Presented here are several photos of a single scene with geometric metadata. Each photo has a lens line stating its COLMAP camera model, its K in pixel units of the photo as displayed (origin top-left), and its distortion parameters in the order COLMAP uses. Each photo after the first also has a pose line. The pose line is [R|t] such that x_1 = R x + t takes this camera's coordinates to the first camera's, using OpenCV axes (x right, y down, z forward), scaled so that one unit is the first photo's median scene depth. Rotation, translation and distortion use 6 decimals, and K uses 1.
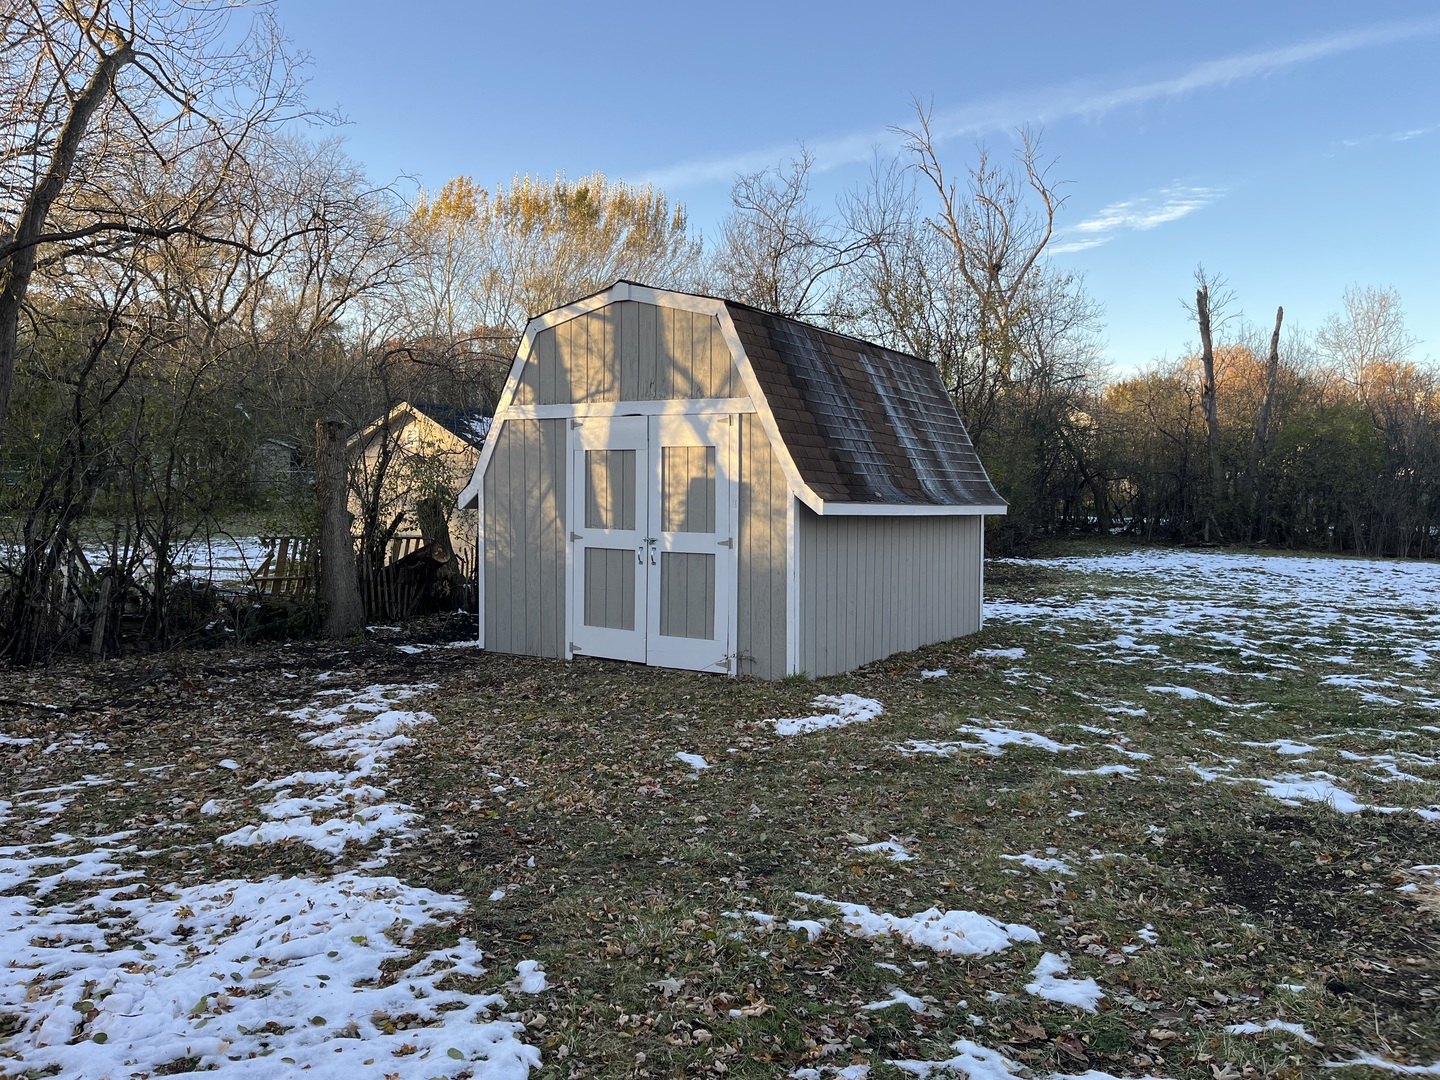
lens RADIAL K [[1074.7, 0, 722.5], [0, 1074.7, 533.7], [0, 0, 1]] dist [0.002198, -0.007391]
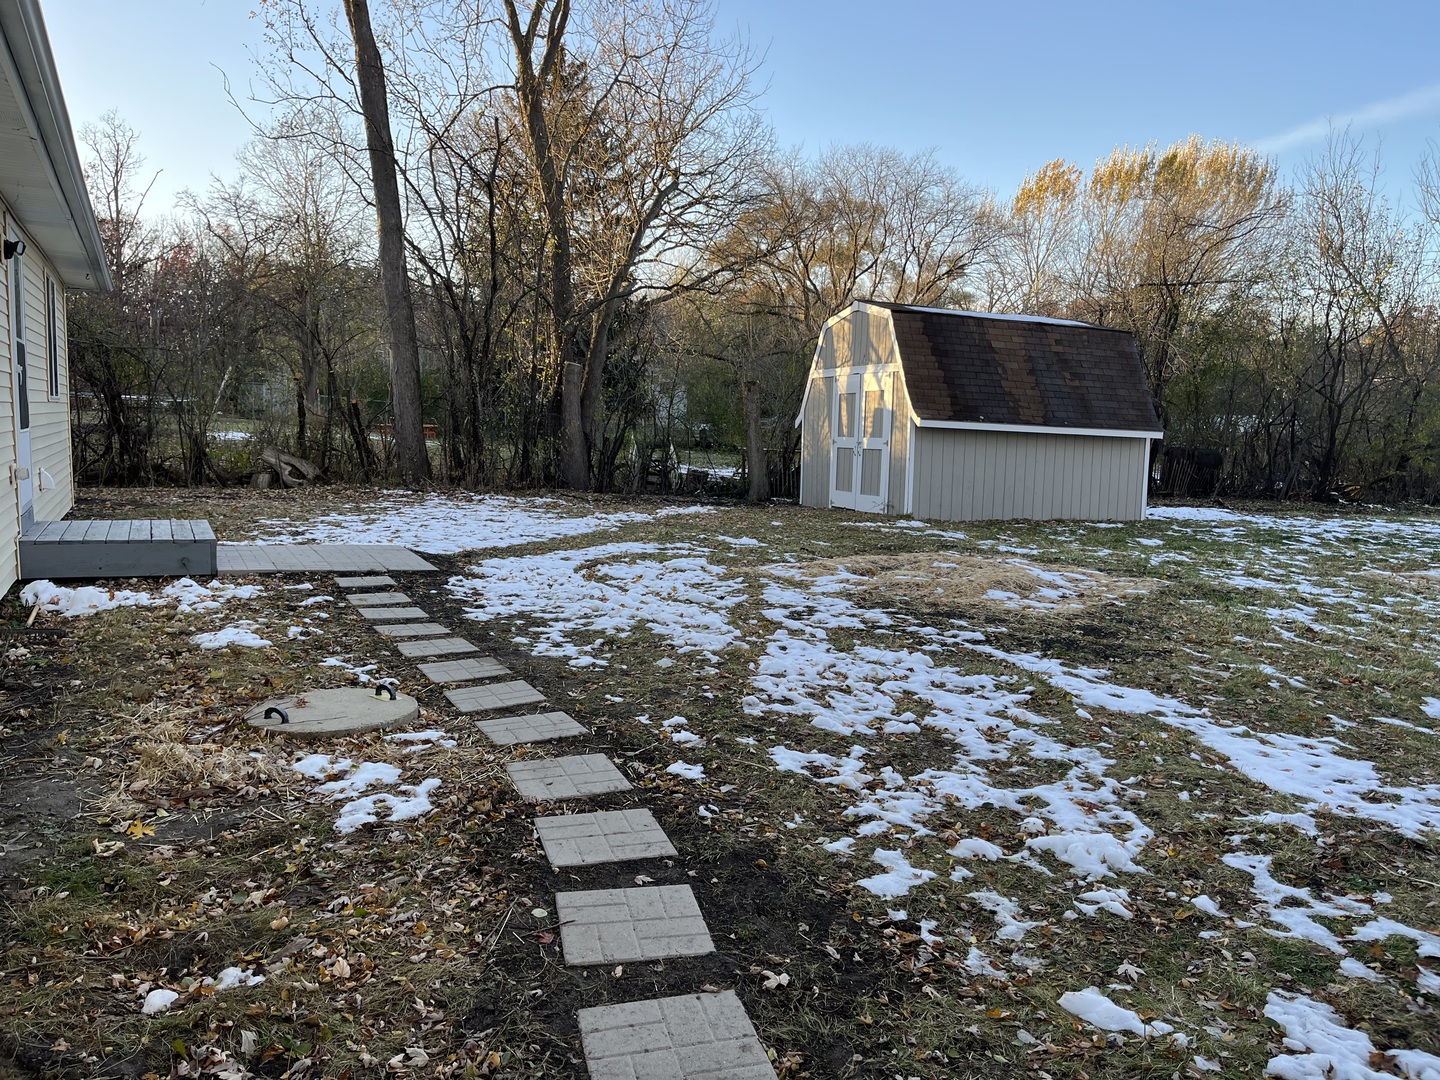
lens RADIAL K [[1074.7, 0, 717.6], [0, 1074.7, 542.0], [0, 0, 1]] dist [0.002198, -0.007391]
pose [[0.801187, 0.068627, -0.594466, 0.310038], [-0.041685, 0.997390, 0.058960, 0.028380], [0.596960, -0.022458, 0.801957, -0.227670]]
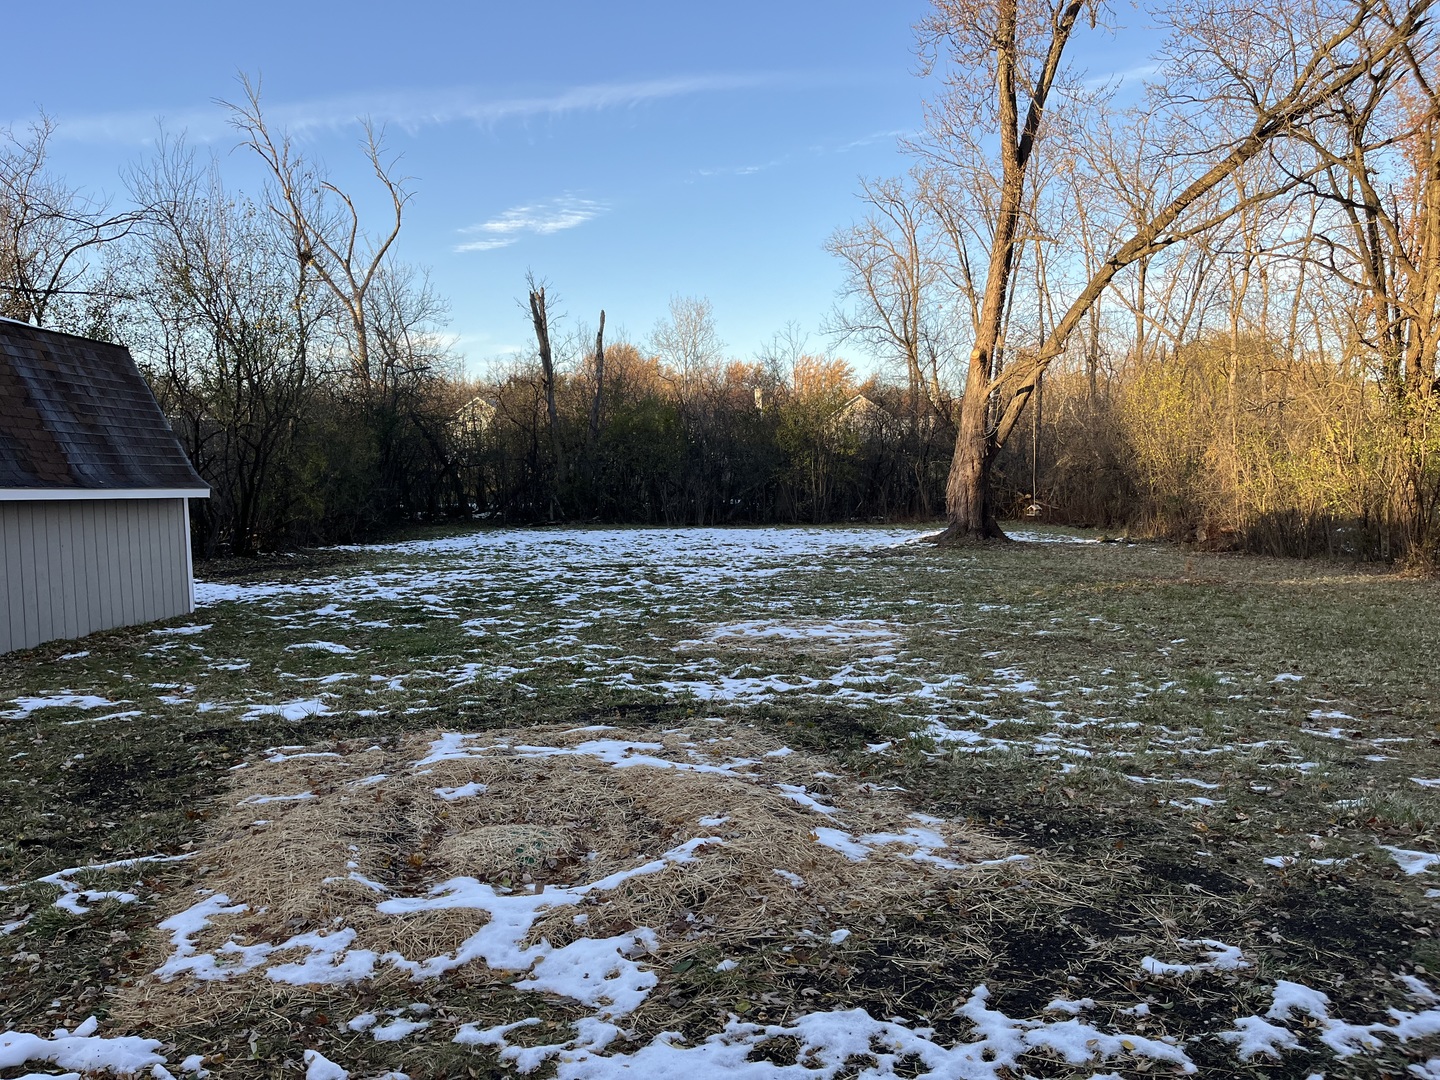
lens RADIAL K [[1074.7, 0, 718.4], [0, 1074.7, 506.6], [0, 0, 1]] dist [0.002198, -0.007391]
pose [[0.872762, -0.043417, 0.486212, 0.091151], [0.052367, 0.998616, -0.004828, 0.010598], [-0.485329, 0.029675, 0.873828, -0.063710]]
